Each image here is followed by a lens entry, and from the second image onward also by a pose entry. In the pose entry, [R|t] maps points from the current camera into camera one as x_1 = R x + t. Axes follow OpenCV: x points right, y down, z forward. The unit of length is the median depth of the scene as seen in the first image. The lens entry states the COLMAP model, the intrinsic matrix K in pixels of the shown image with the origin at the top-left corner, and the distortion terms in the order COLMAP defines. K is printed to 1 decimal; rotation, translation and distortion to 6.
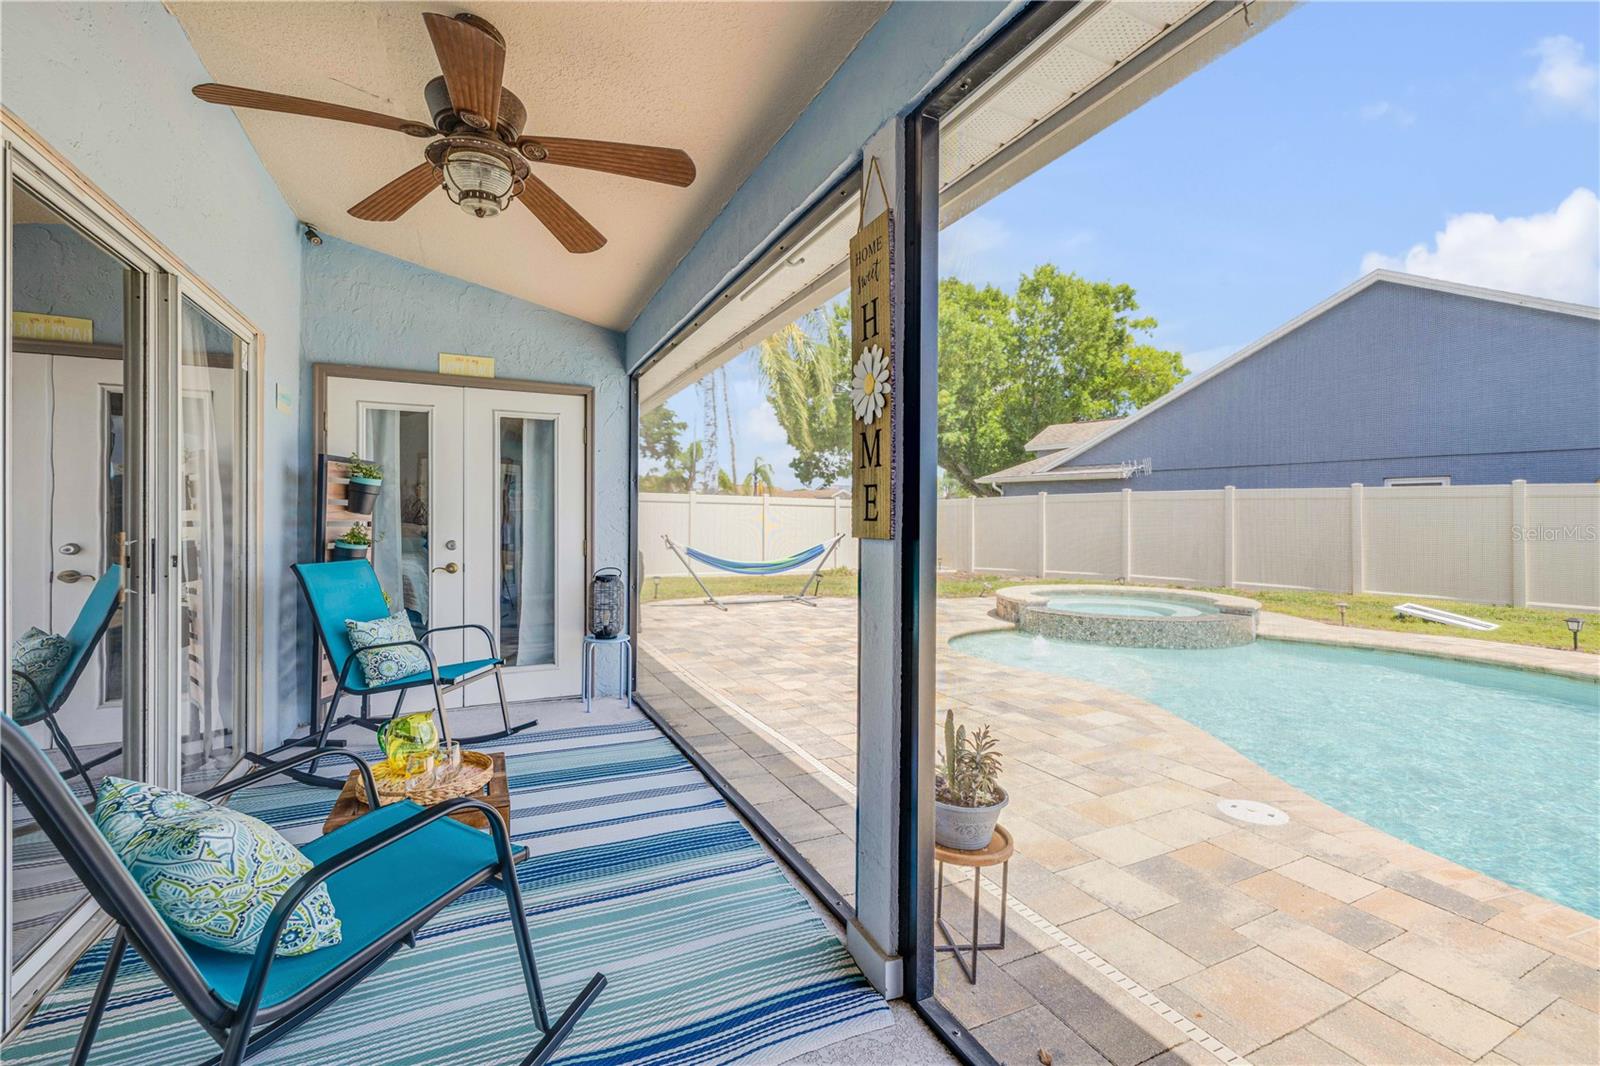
lens RADIAL K [[677.8, 0, 793.6], [0, 677.8, 523.4], [0, 0, 1]] dist [-0.002435, 0.000409]
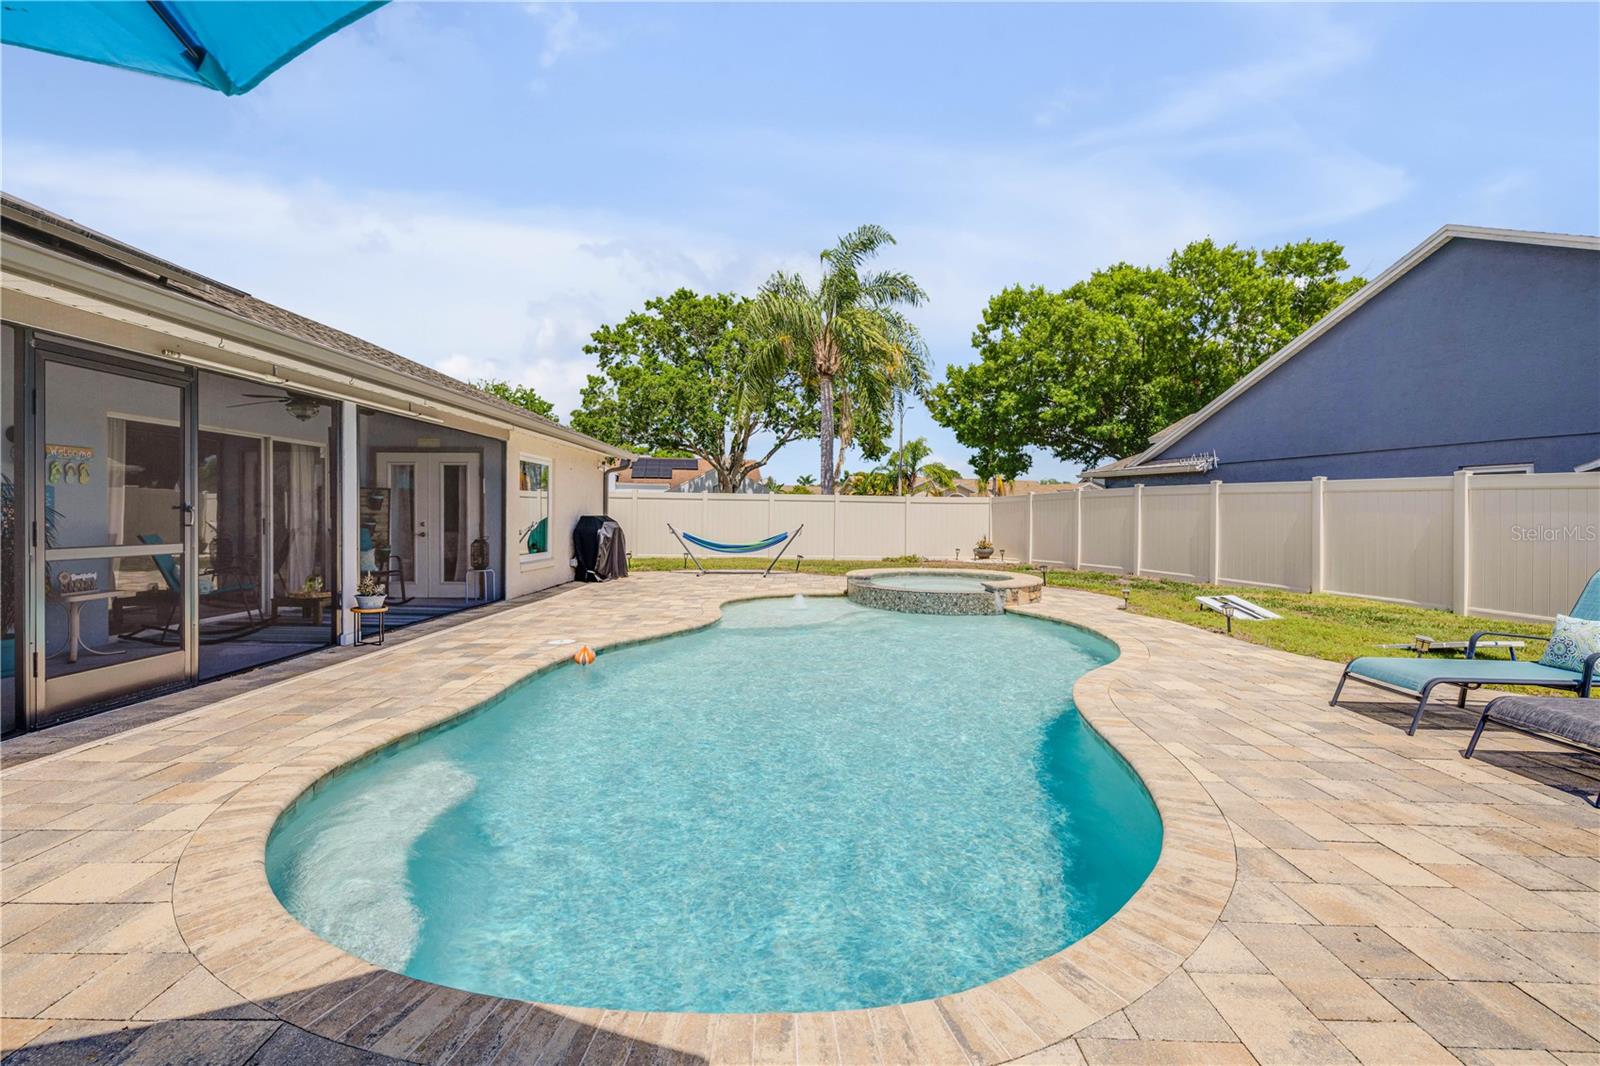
lens RADIAL K [[677.8, 0, 793.6], [0, 677.8, 523.4], [0, 0, 1]] dist [-0.002435, 0.000409]
pose [[0.898558, 0.008025, -0.438782, 0.697469], [-0.004397, 0.999947, 0.009284, 0.001492], [0.438833, -0.006412, 0.898546, -0.207089]]
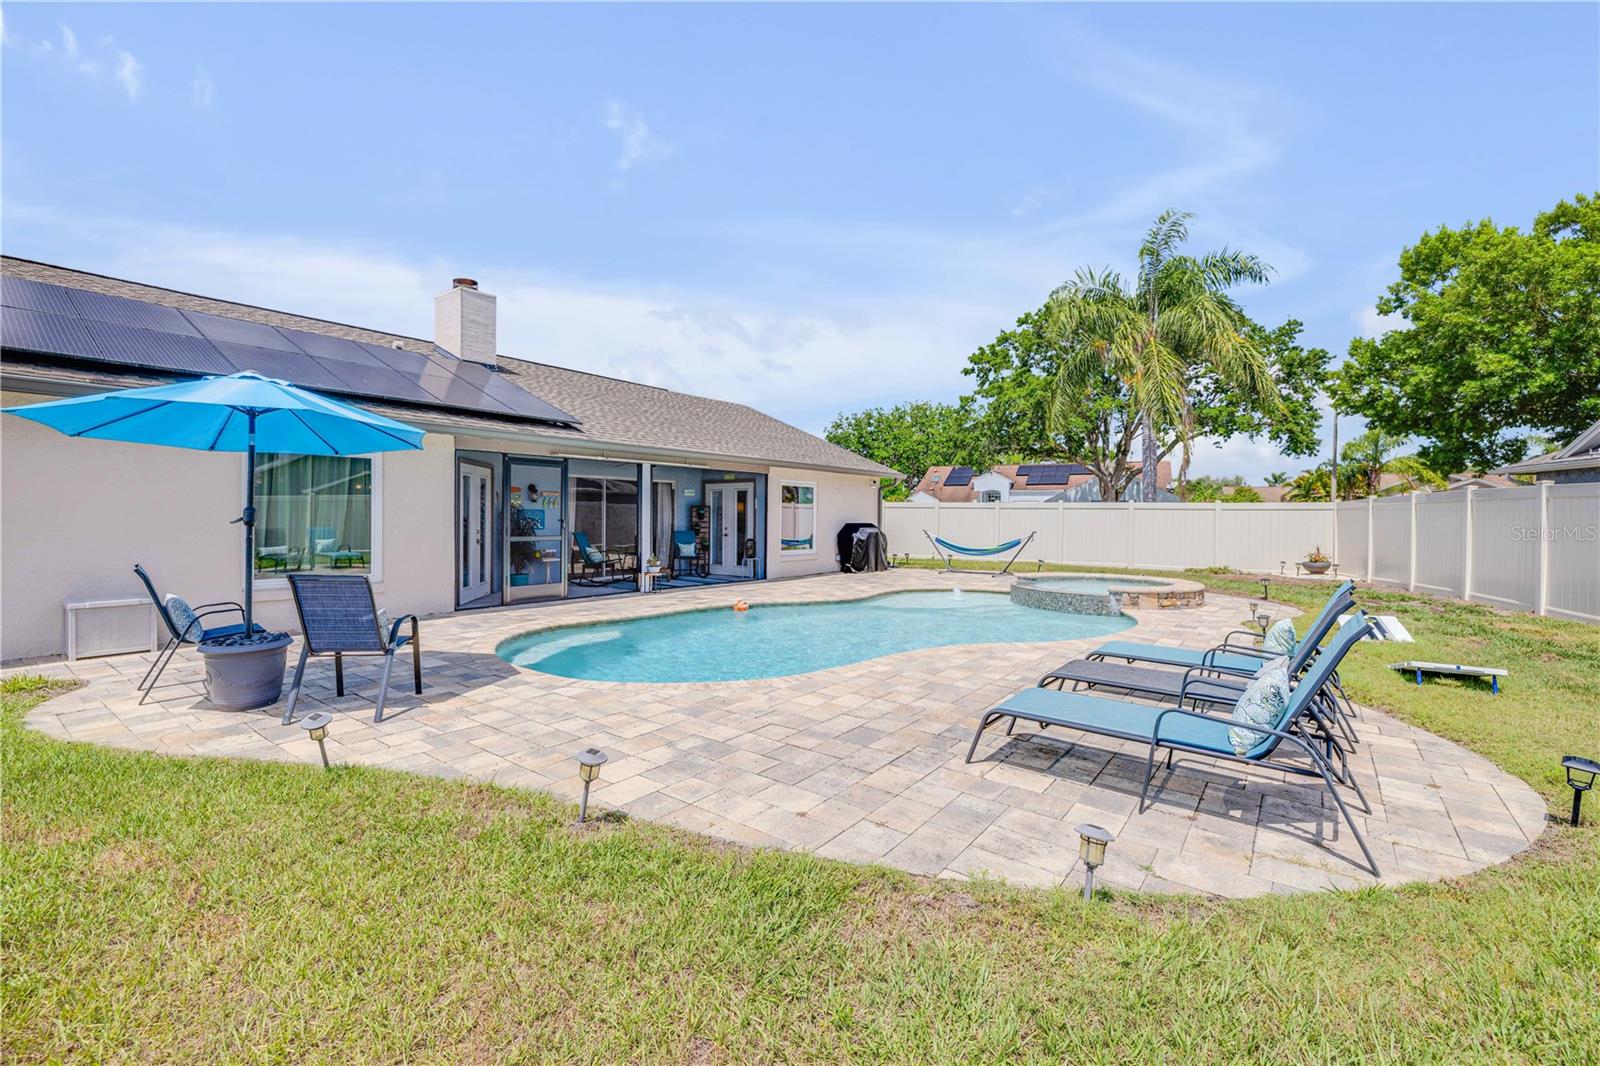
lens RADIAL K [[677.8, 0, 793.6], [0, 677.8, 523.4], [0, 0, 1]] dist [-0.002435, 0.000409]
pose [[0.454888, 0.006666, -0.890524, 1.243753], [-0.006442, 0.999970, 0.004194, -0.005096], [0.890525, 0.003829, 0.454918, -0.129697]]
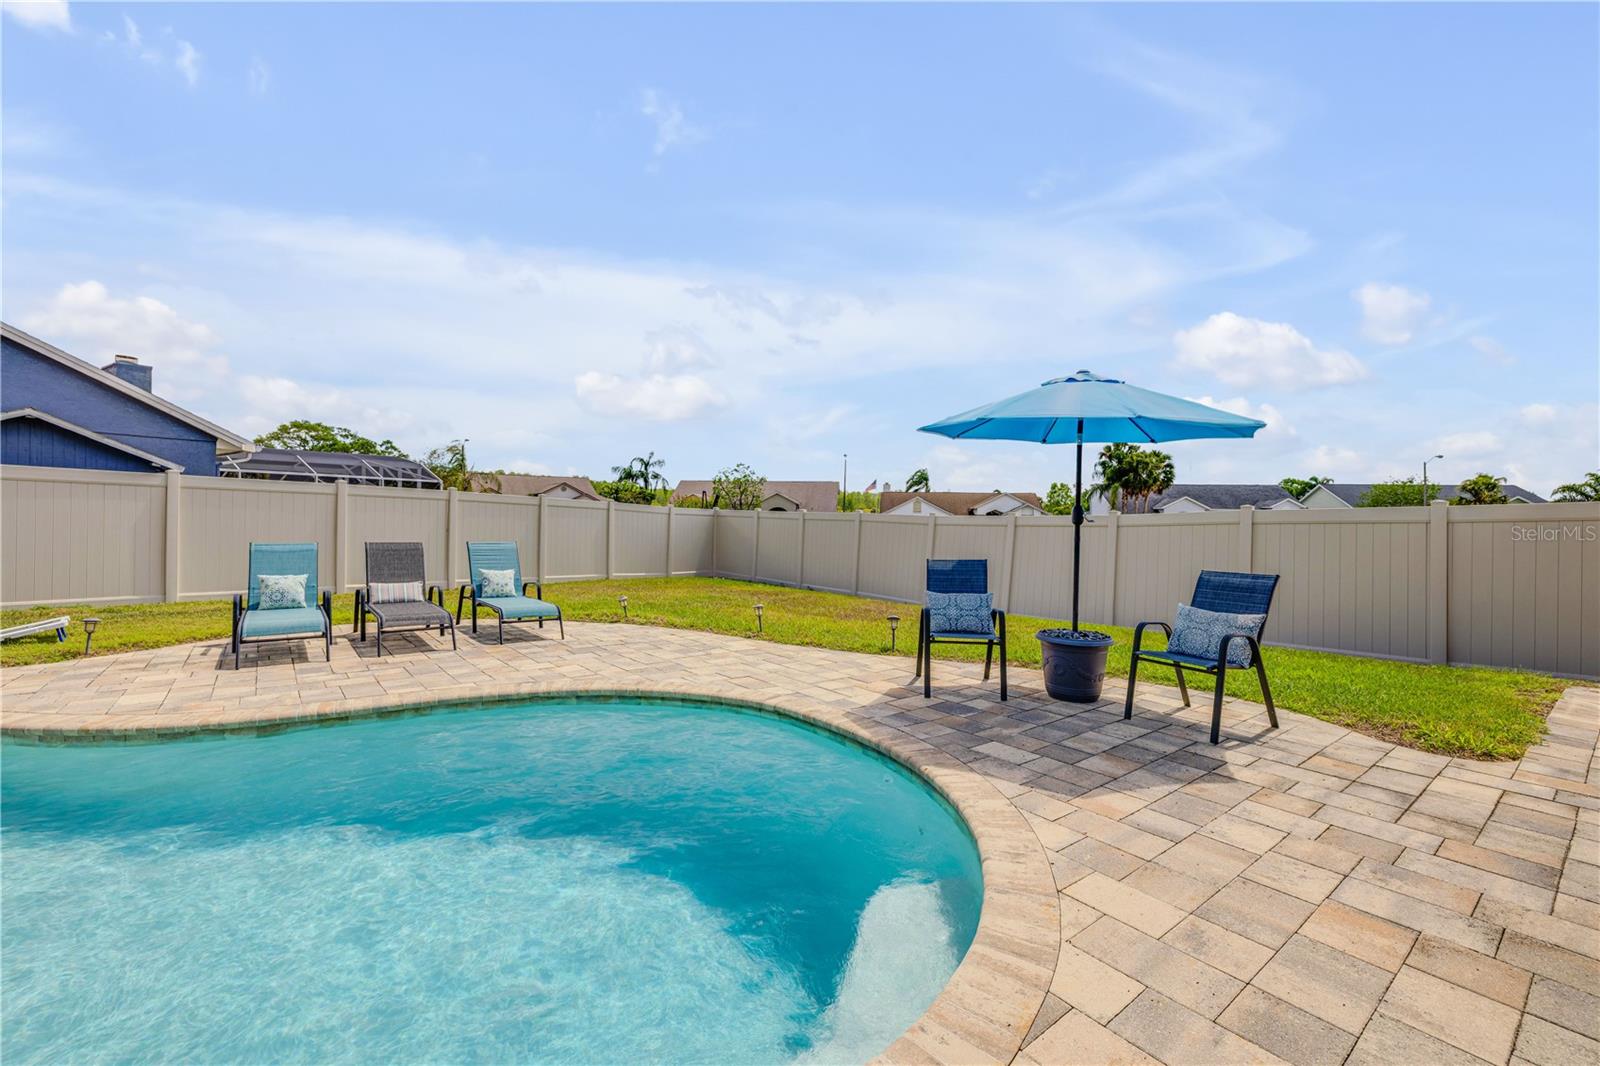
lens RADIAL K [[677.8, 0, 793.6], [0, 677.8, 523.4], [0, 0, 1]] dist [-0.002435, 0.000409]
pose [[-0.226915, -0.014968, 0.973800, 0.182118], [-0.013251, 0.999837, 0.012281, -0.002371], [-0.973824, -0.010117, -0.227076, 0.059633]]
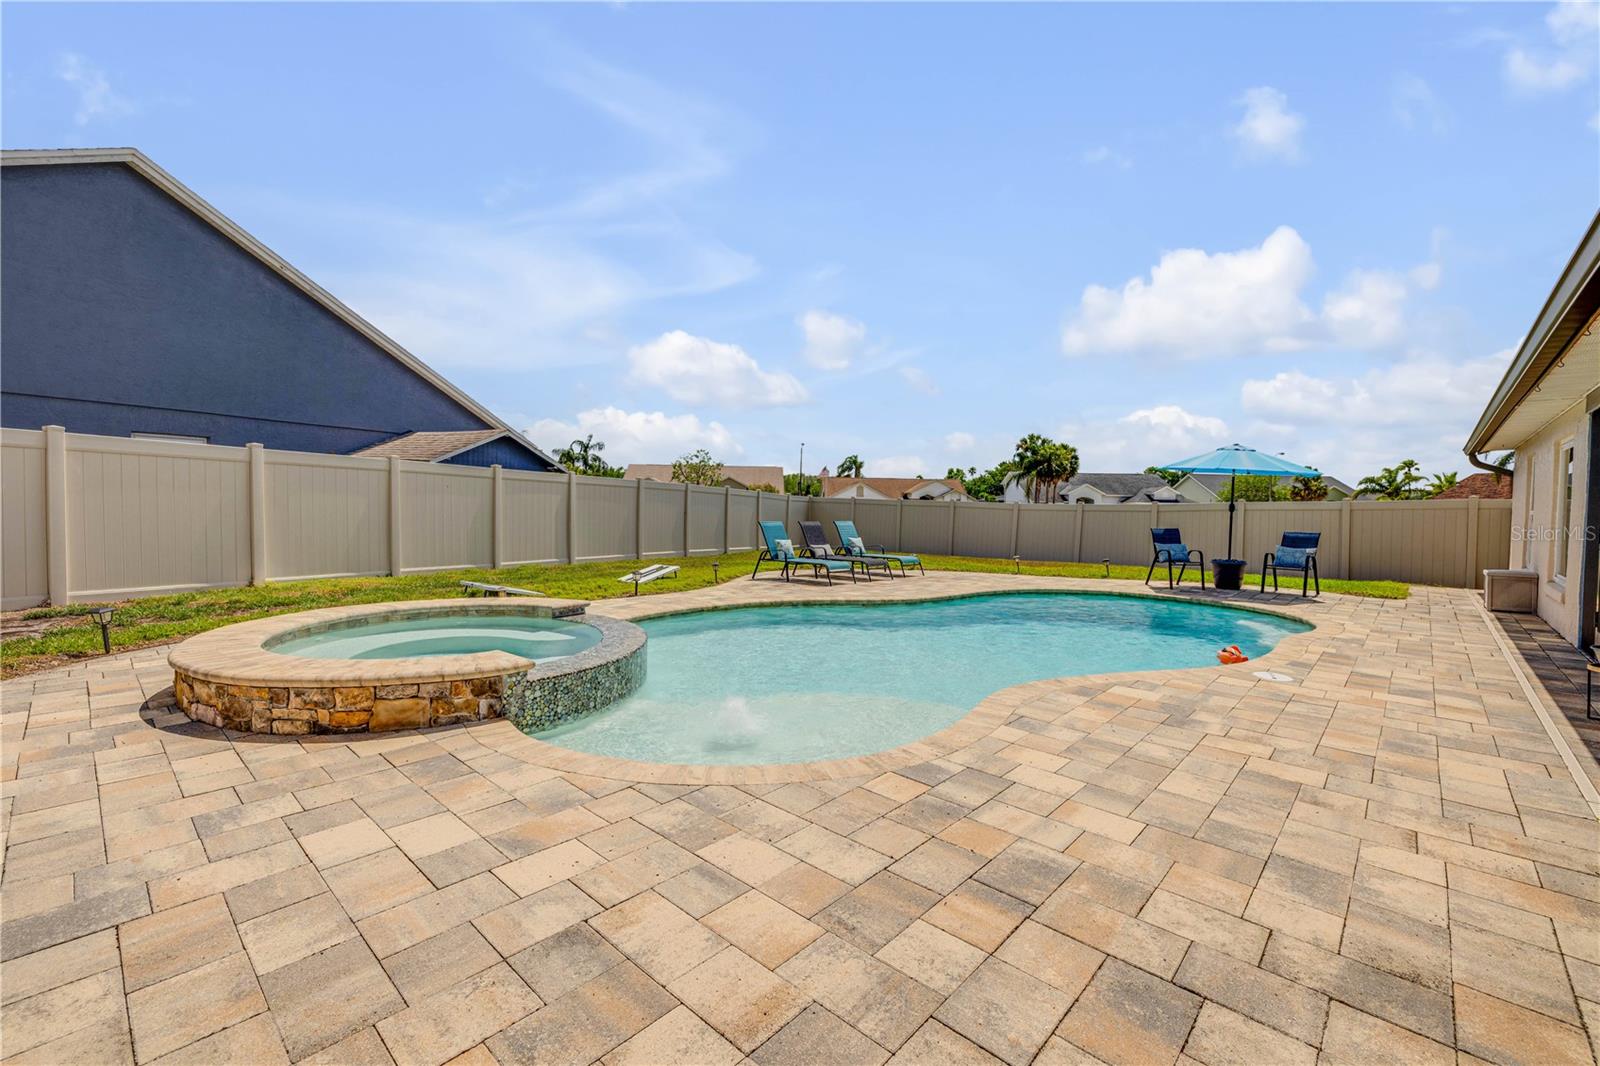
lens RADIAL K [[677.8, 0, 793.6], [0, 677.8, 523.4], [0, 0, 1]] dist [-0.002435, 0.000409]
pose [[-0.374711, -0.040485, 0.926257, -0.144074], [-0.018289, 0.999175, 0.036274, -0.006538], [-0.926961, -0.003348, -0.375142, 0.824627]]
